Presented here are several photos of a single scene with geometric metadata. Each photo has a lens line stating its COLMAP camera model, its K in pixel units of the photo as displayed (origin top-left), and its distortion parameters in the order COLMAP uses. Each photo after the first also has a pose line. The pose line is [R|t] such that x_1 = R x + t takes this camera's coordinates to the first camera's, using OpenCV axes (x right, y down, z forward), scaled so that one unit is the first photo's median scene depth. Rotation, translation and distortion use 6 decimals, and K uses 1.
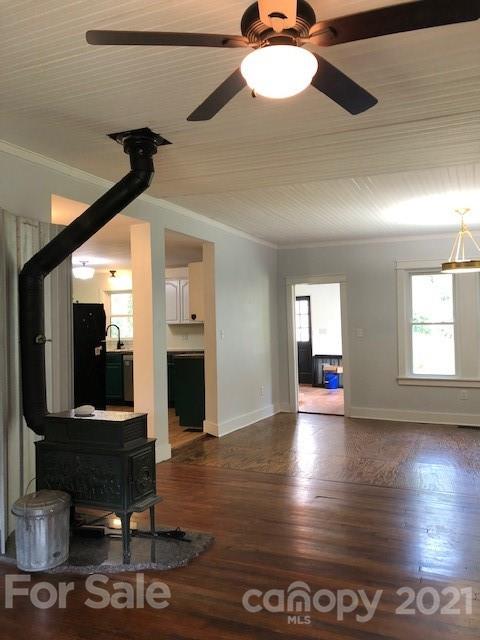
lens RADIAL K [[518.7, 0, 236.9], [0, 518.7, 318.8], [0, 0, 1]] dist [0.062161, -0.047769]
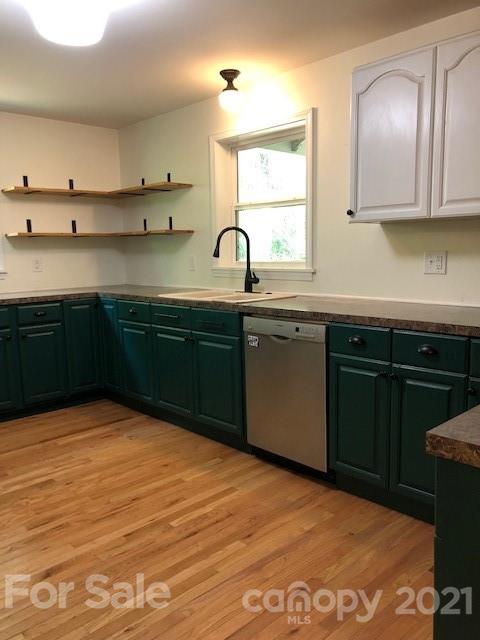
lens RADIAL K [[518.7, 0, 243.6], [0, 518.7, 320.5], [0, 0, 1]] dist [0.062161, -0.047769]
pose [[0.927142, 0.059585, -0.369942, -0.087624], [0.000460, 0.987094, 0.160140, 0.017896], [0.374709, -0.148643, 0.915149, 0.652186]]
